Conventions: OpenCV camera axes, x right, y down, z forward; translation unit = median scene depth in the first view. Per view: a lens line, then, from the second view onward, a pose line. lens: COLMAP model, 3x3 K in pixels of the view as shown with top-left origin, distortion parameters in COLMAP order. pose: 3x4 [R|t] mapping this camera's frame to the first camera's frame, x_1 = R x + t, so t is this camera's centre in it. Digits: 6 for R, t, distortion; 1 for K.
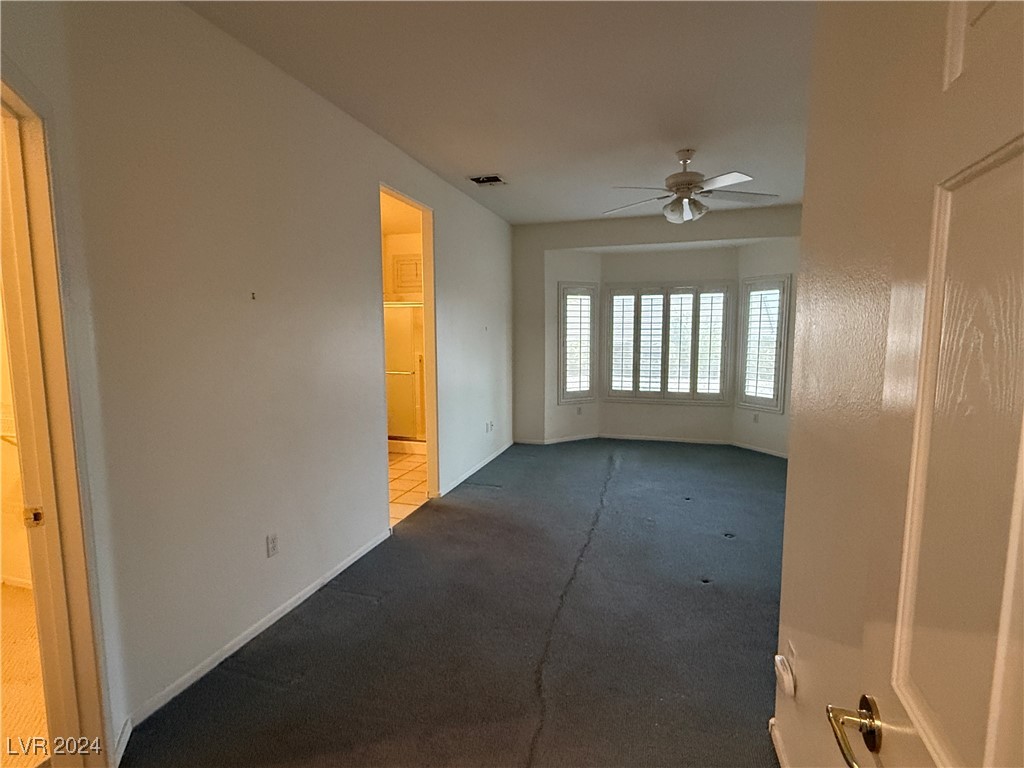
lens RADIAL K [[489.3, 0, 513.8], [0, 489.3, 383.2], [0, 0, 1]] dist [-0.000626, -0.000684]
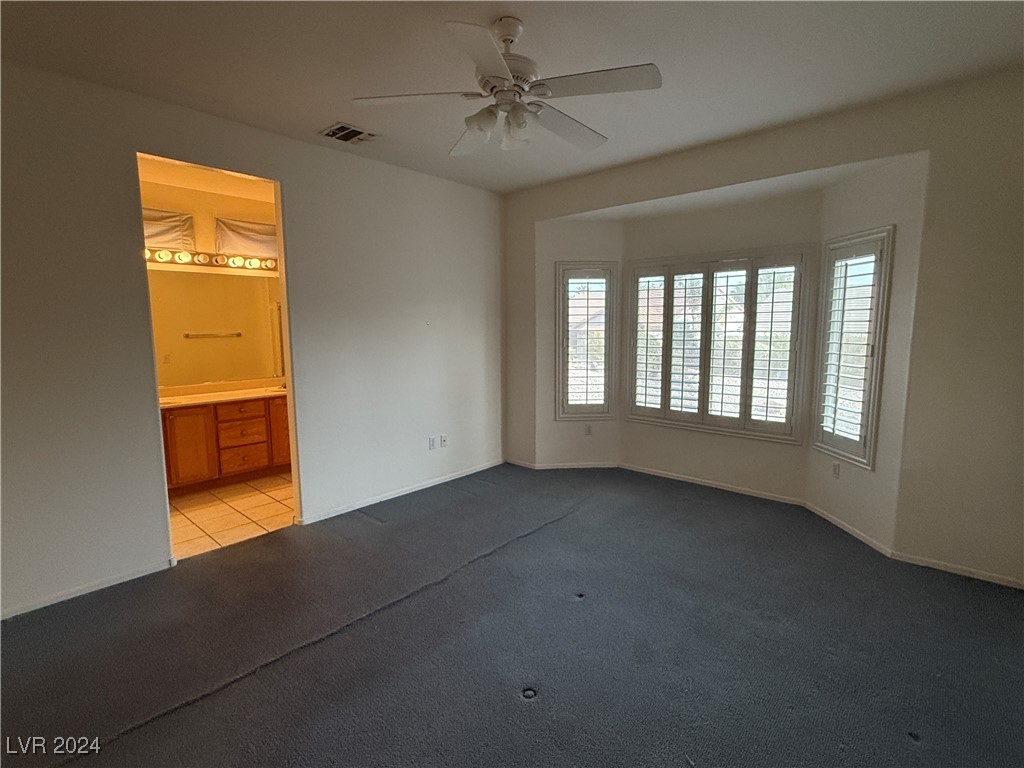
lens RADIAL K [[489.3, 0, 513.8], [0, 489.3, 383.2], [0, 0, 1]] dist [-0.000626, -0.000684]
pose [[0.908304, 0.049344, -0.415391, 0.358189], [-0.042444, 0.998765, 0.025833, -0.033197], [0.416152, -0.005834, 0.909276, 0.267381]]
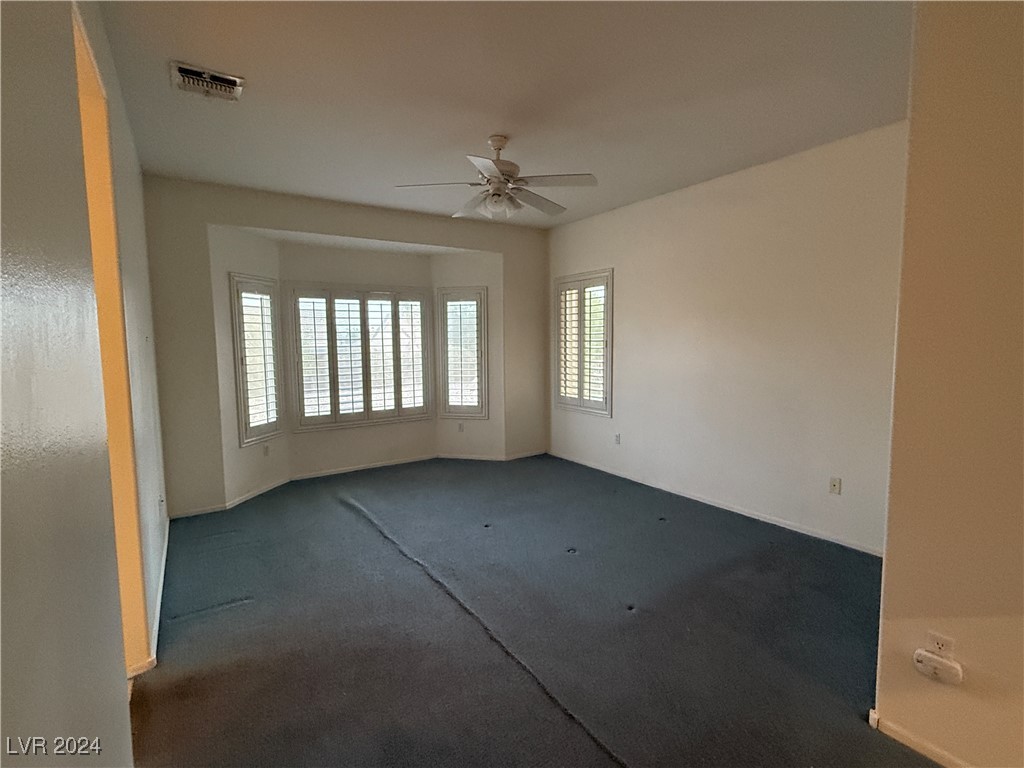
lens RADIAL K [[489.3, 0, 513.8], [0, 489.3, 383.2], [0, 0, 1]] dist [-0.000626, -0.000684]
pose [[0.633736, -0.072370, 0.770156, -0.197687], [0.089483, 0.995789, 0.019940, -0.027294], [-0.768356, 0.056279, 0.637543, 0.252212]]
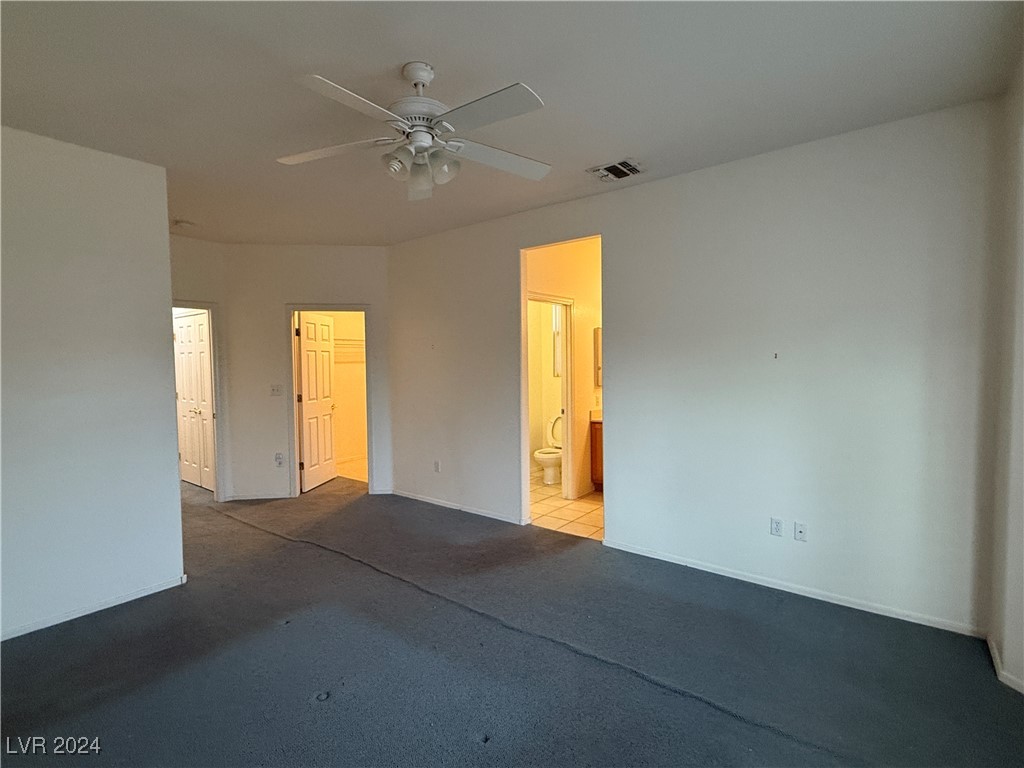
lens RADIAL K [[489.3, 0, 513.8], [0, 489.3, 383.2], [0, 0, 1]] dist [-0.000626, -0.000684]
pose [[-0.350987, 0.055159, -0.934754, 0.511694], [-0.084448, 0.992331, 0.090266, -0.091057], [0.932565, 0.110620, -0.343637, 0.781081]]
